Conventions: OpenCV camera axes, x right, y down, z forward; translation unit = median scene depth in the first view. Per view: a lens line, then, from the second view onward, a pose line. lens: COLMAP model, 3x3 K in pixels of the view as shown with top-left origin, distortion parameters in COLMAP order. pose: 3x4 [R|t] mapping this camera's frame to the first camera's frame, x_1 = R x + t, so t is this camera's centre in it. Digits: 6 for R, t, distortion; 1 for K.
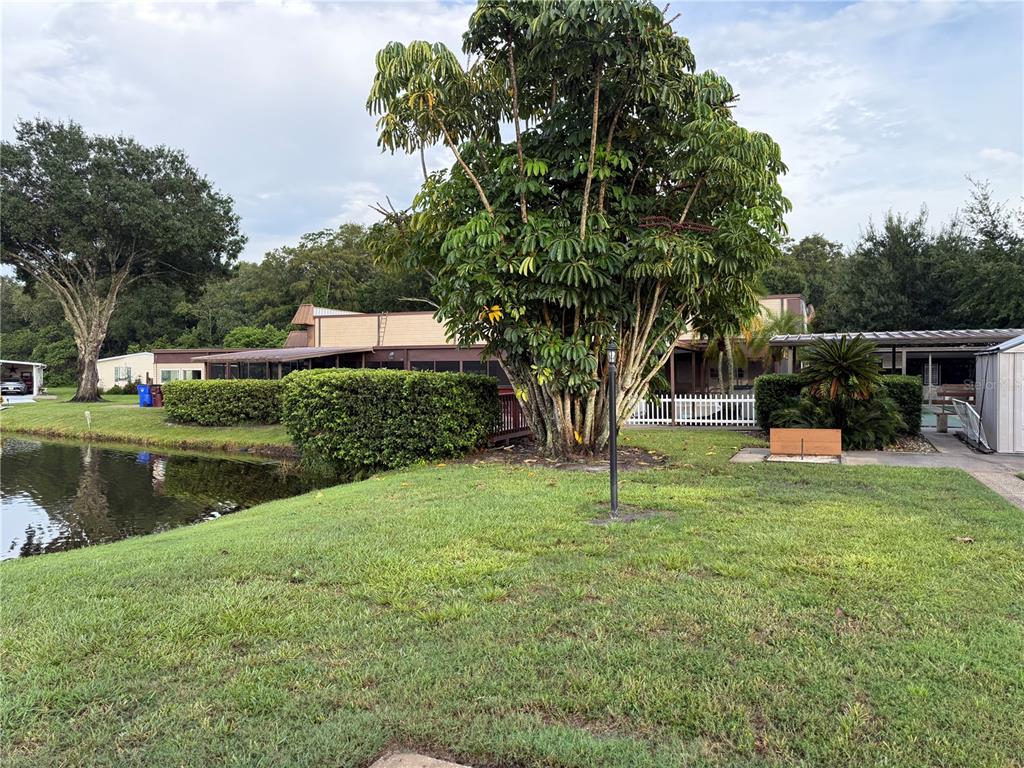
lens RADIAL K [[726.2, 0, 516.1], [0, 726.2, 383.5], [0, 0, 1]] dist [0.058869, -0.061215]
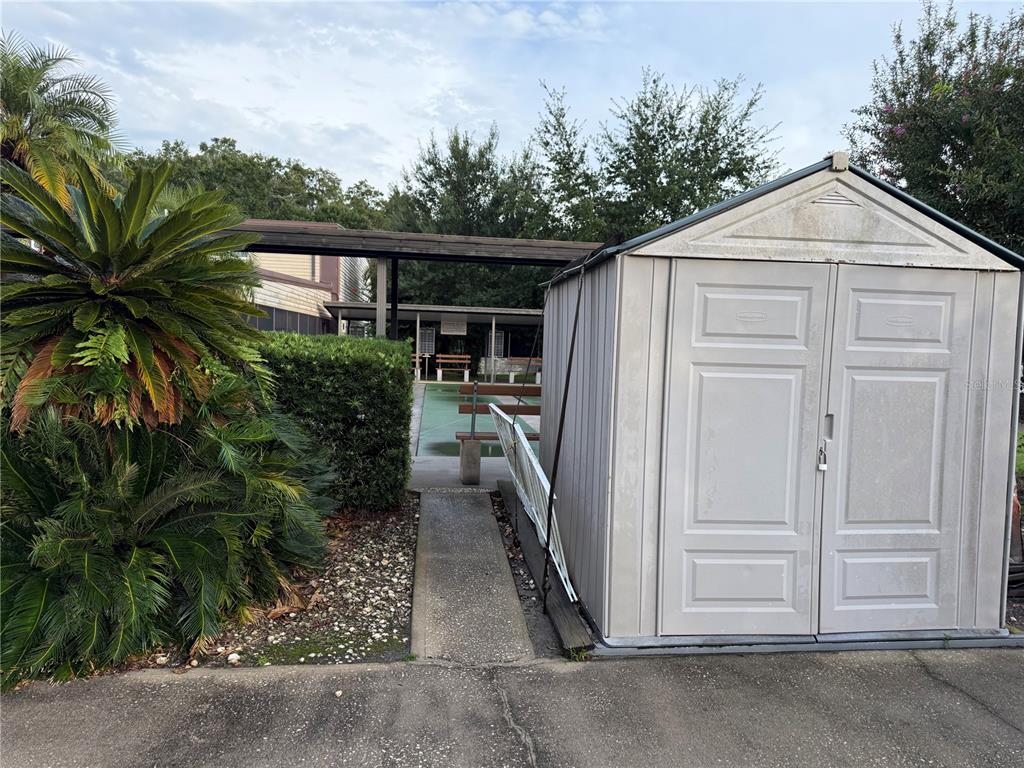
lens RADIAL K [[726.2, 0, 510.2], [0, 726.2, 386.5], [0, 0, 1]] dist [0.058869, -0.061215]
pose [[0.871992, 0.000555, 0.489519, 0.216831], [-0.026053, 0.998635, 0.045277, -0.002780], [-0.488826, -0.052234, 0.870816, 0.346235]]
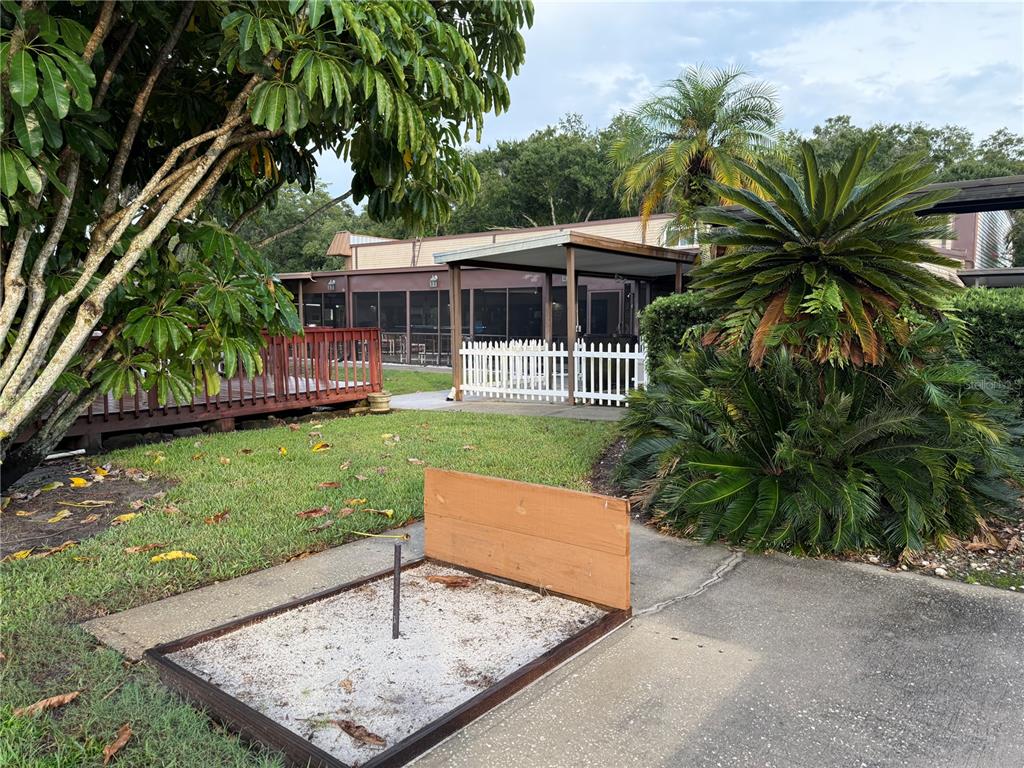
lens RADIAL K [[726.2, 0, 519.7], [0, 726.2, 386.1], [0, 0, 1]] dist [0.058869, -0.061215]
pose [[0.967957, 0.026266, -0.249739, 0.197521], [-0.006486, 0.996798, 0.079700, 0.003587], [0.251032, -0.075526, 0.965028, 0.327851]]
